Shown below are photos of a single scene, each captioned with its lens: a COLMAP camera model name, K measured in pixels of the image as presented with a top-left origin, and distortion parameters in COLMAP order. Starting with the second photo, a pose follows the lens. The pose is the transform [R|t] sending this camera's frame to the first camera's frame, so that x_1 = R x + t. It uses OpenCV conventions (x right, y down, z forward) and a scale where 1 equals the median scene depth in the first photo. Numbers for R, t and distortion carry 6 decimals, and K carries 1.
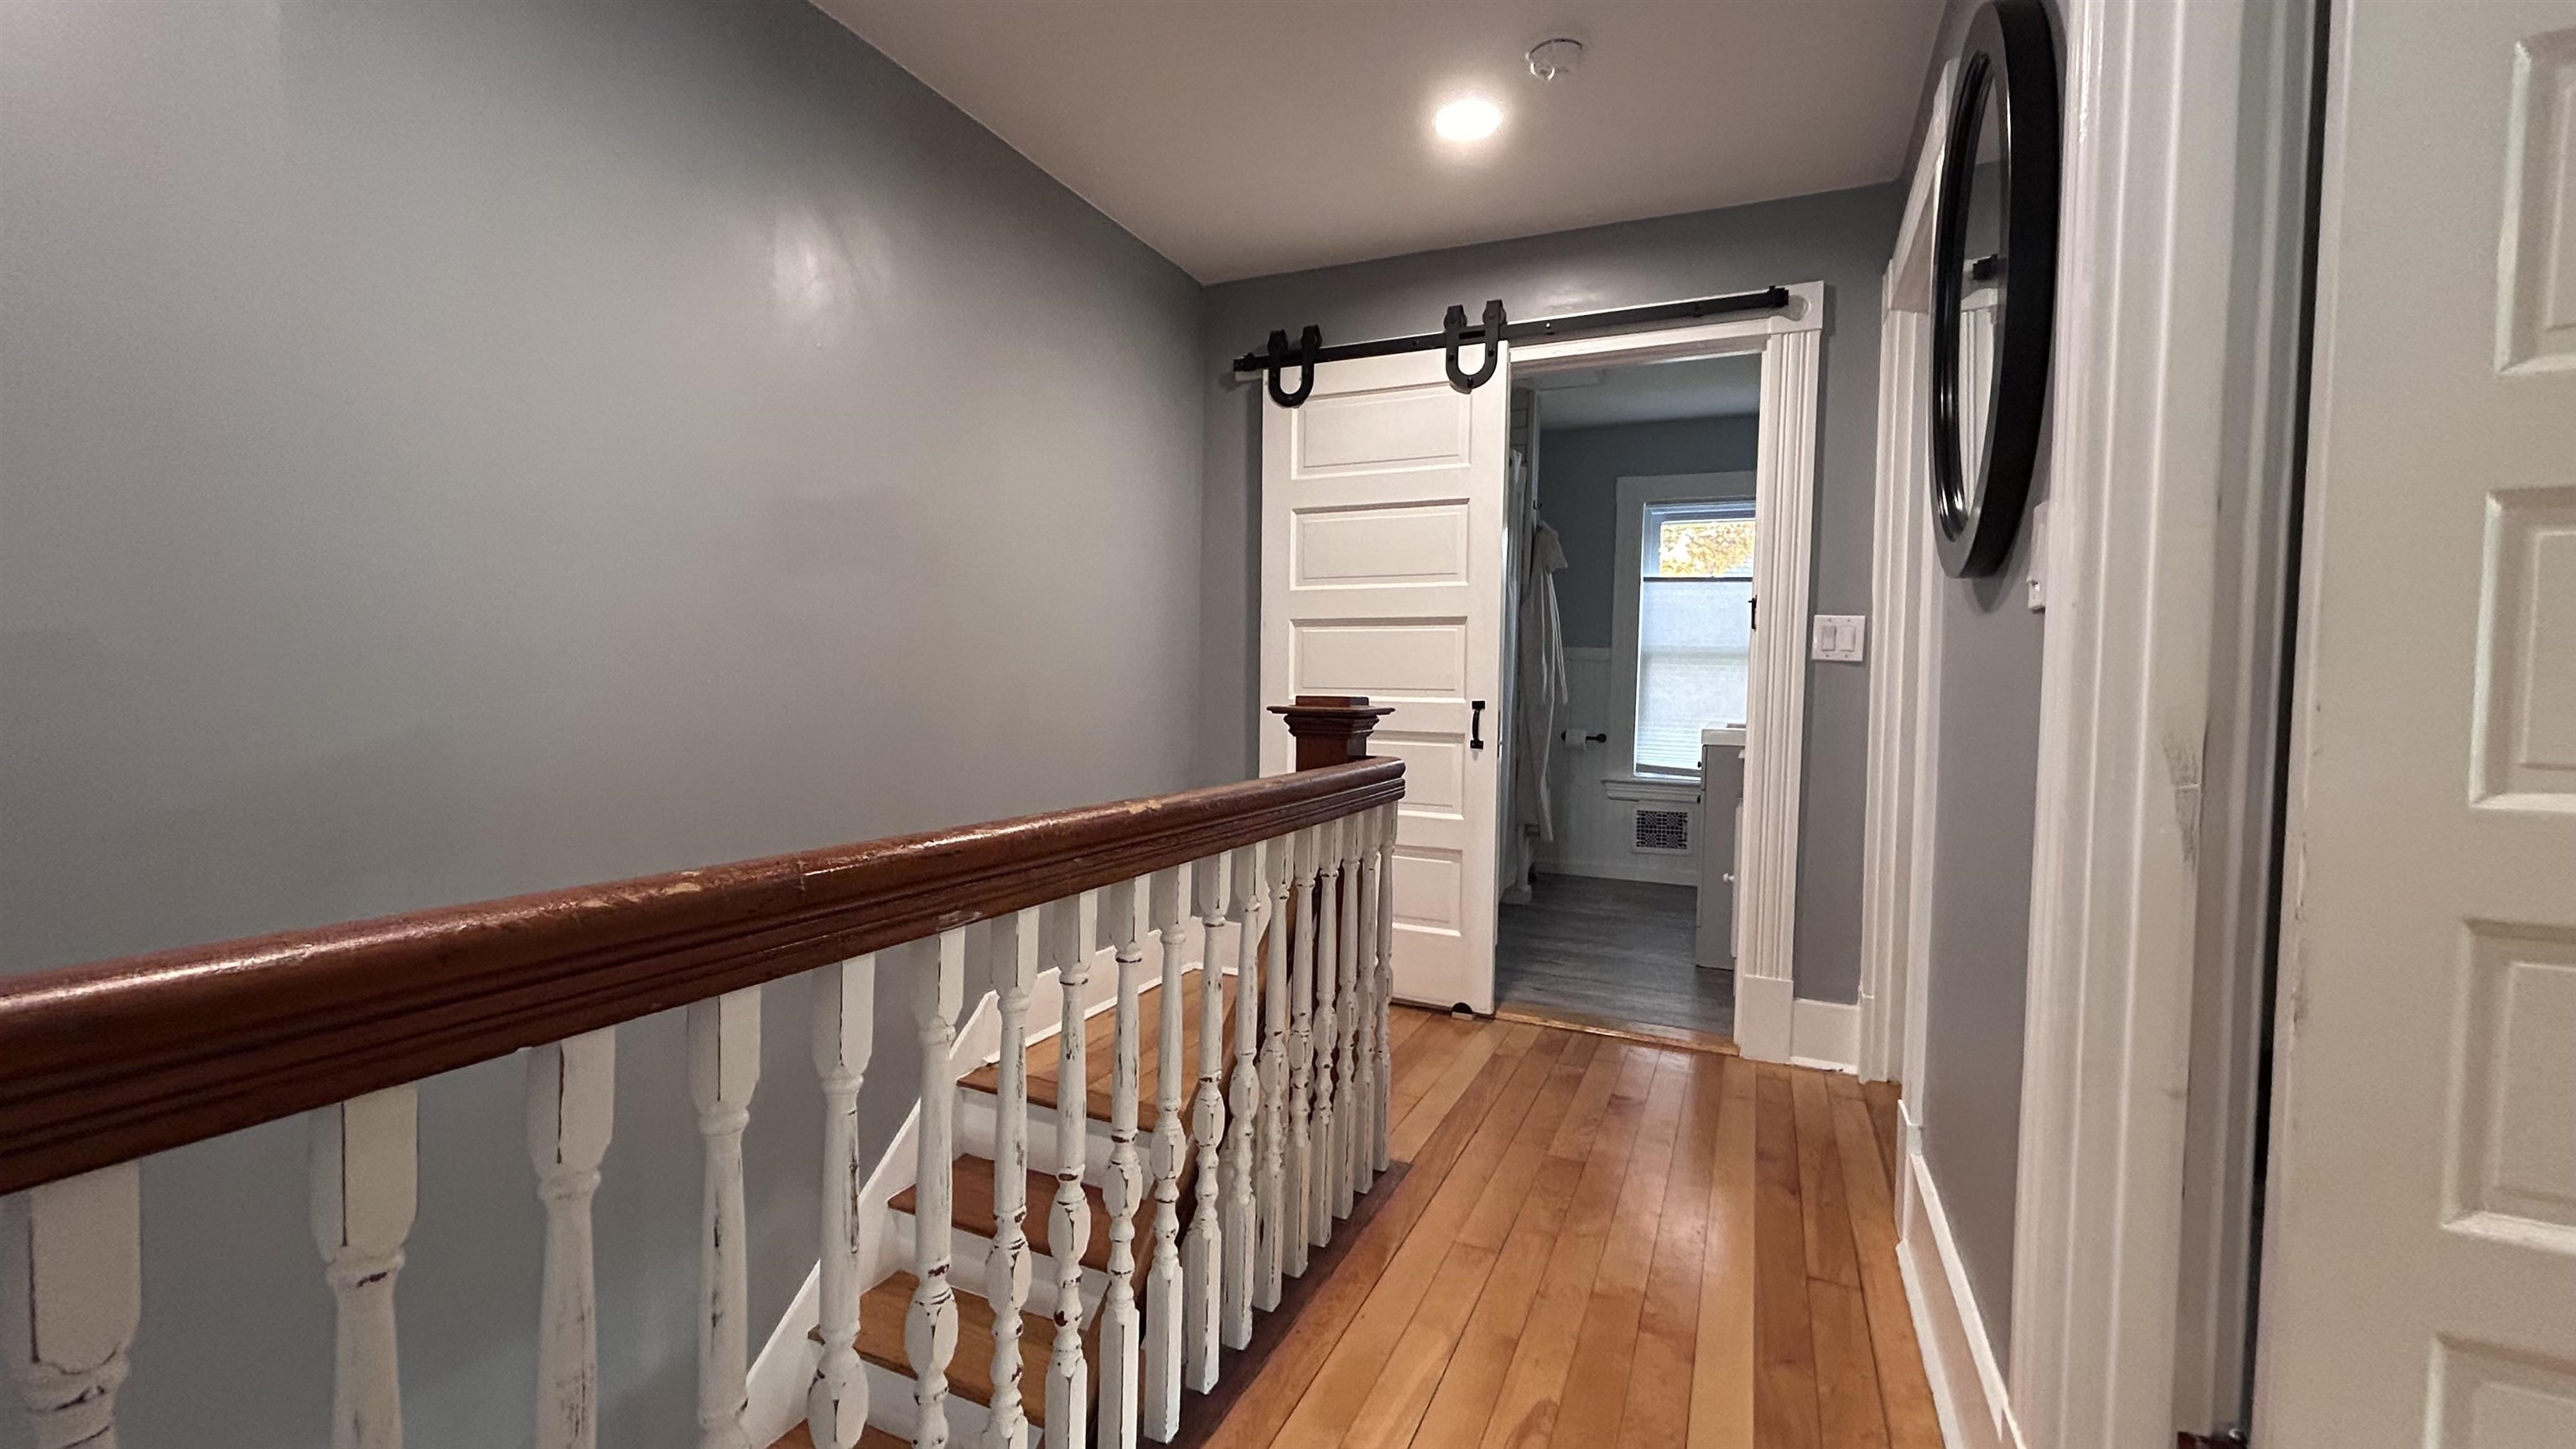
lens RADIAL K [[1043.5, 0, 1285.5], [0, 1043.5, 720.4], [0, 0, 1]] dist [0.001769, 0.000107]
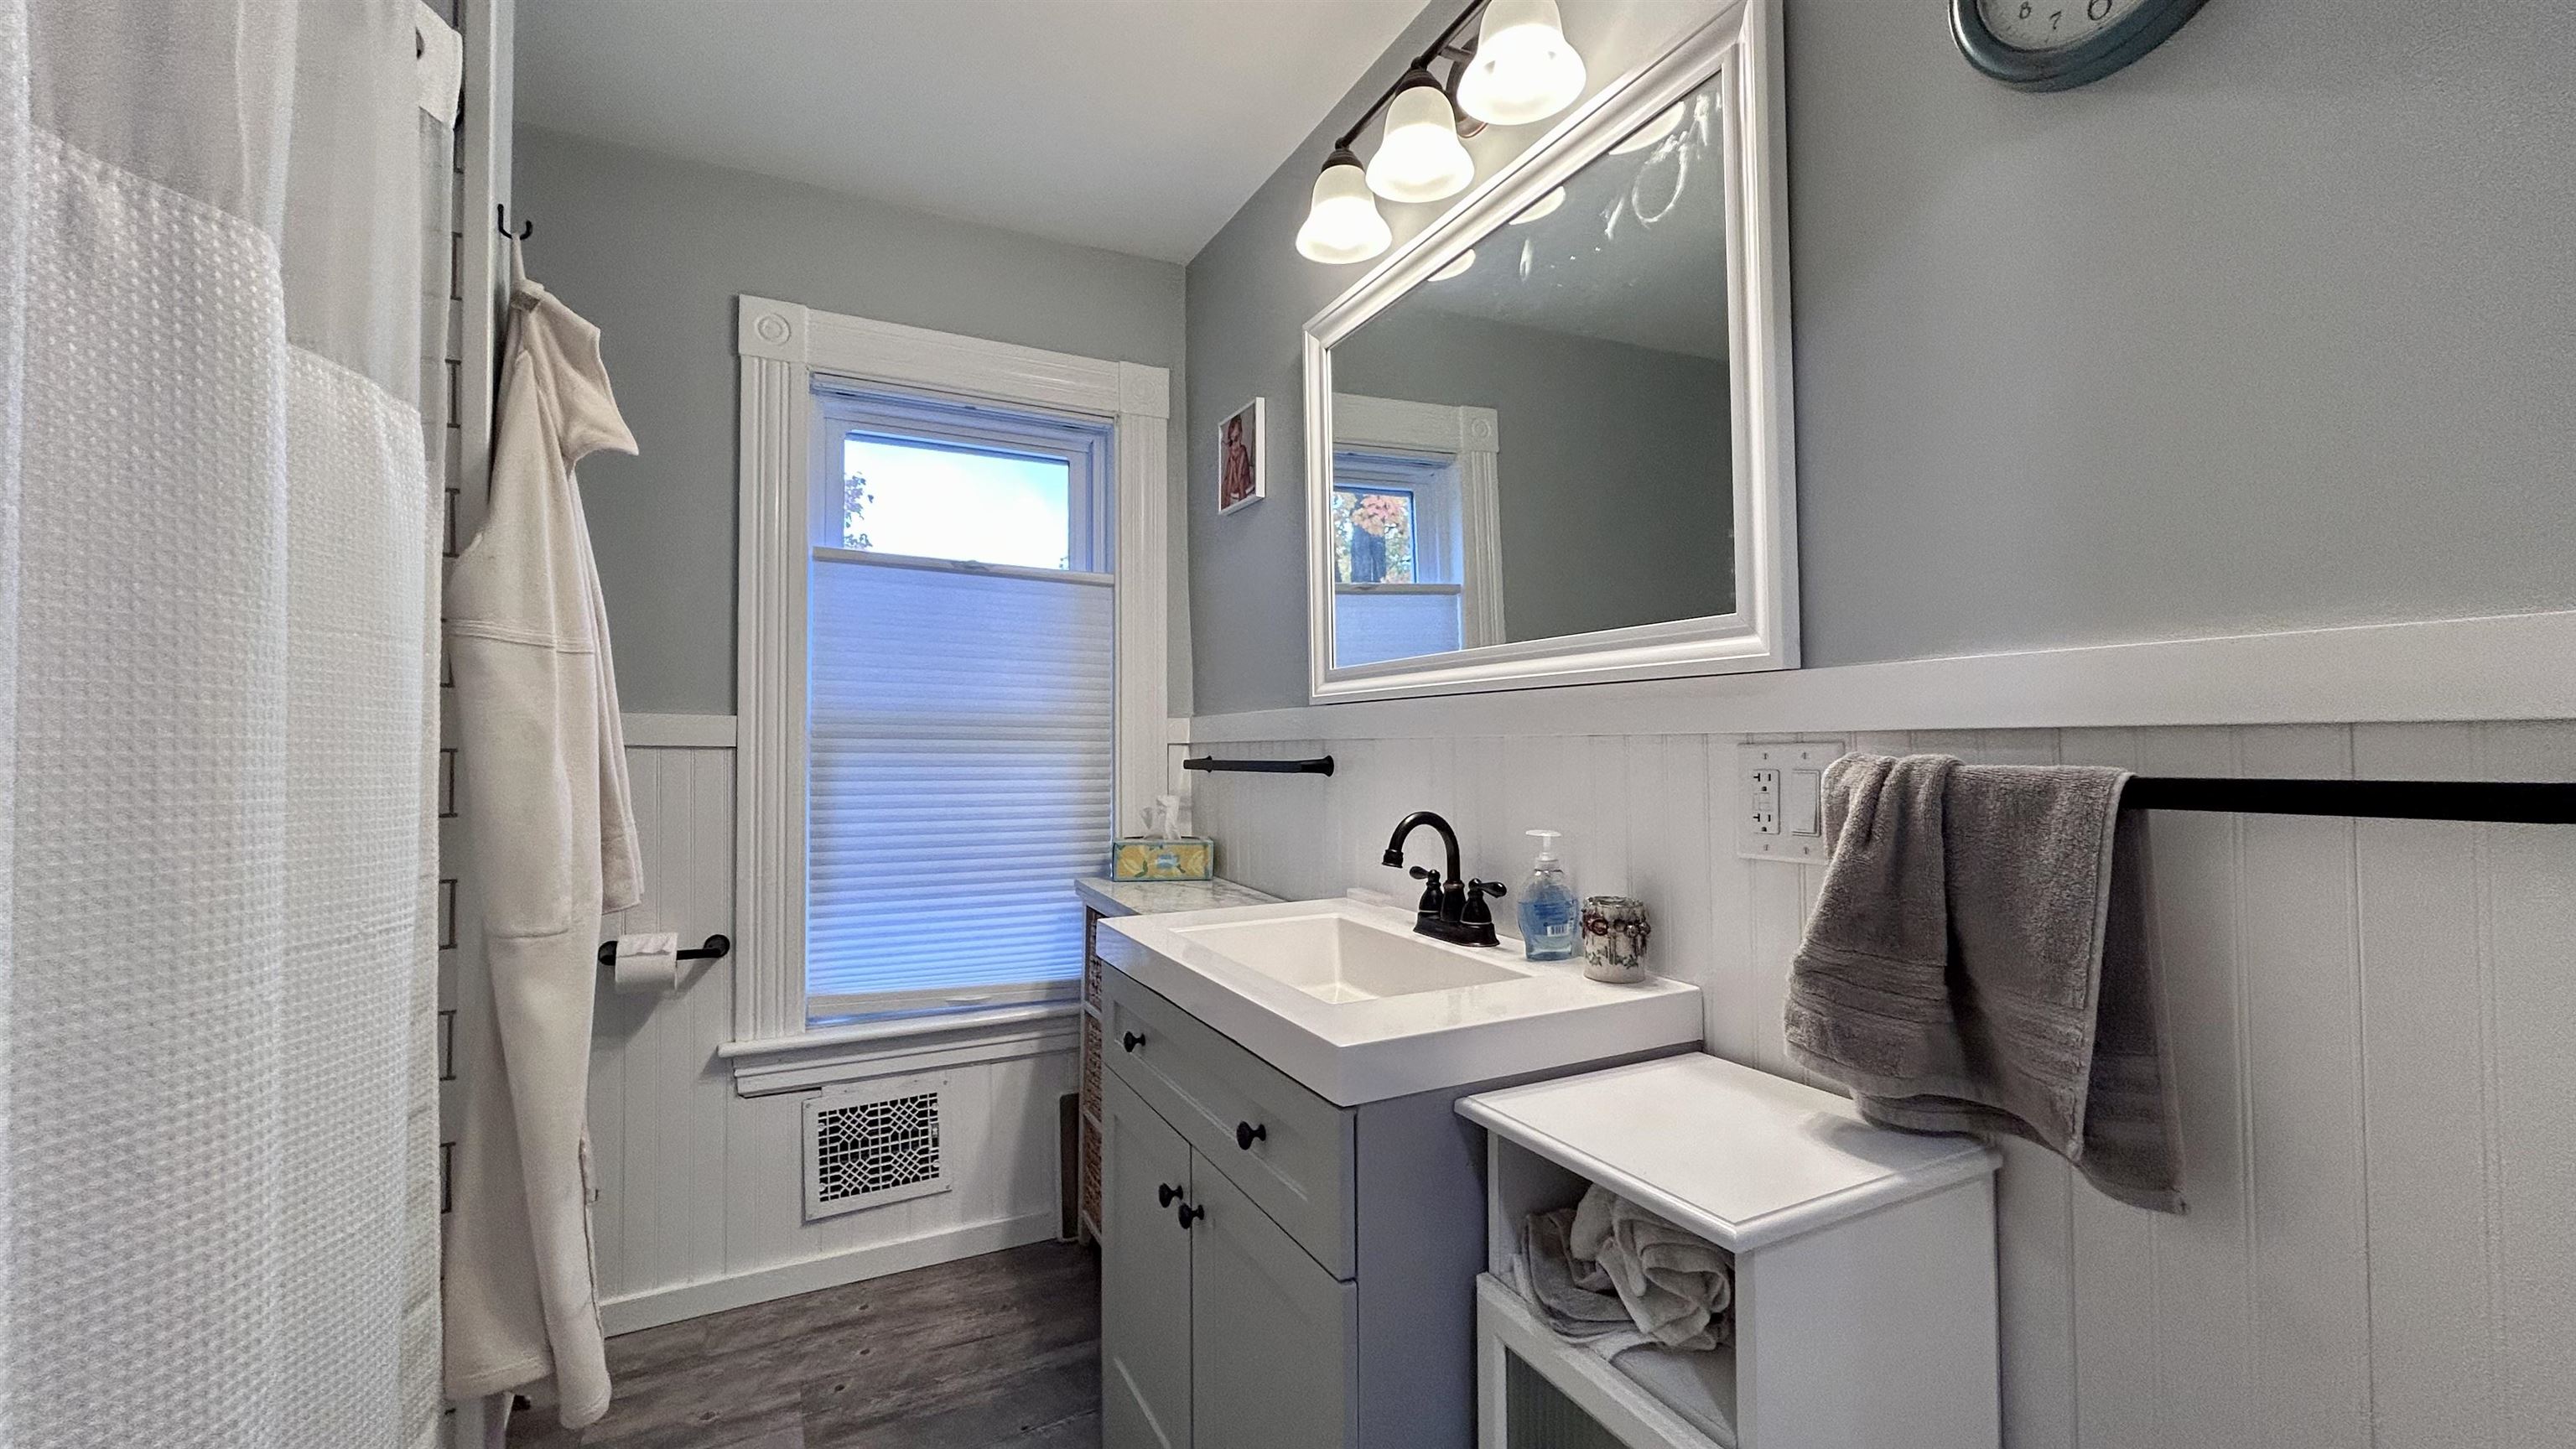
lens RADIAL K [[1043.5, 0, 1289.9], [0, 1043.5, 727.5], [0, 0, 1]] dist [0.001769, 0.000107]
pose [[0.622416, -0.003840, 0.782677, 0.137146], [0.043527, 0.998610, -0.029715, -0.042703], [-0.781475, 0.052563, 0.621718, 0.606066]]
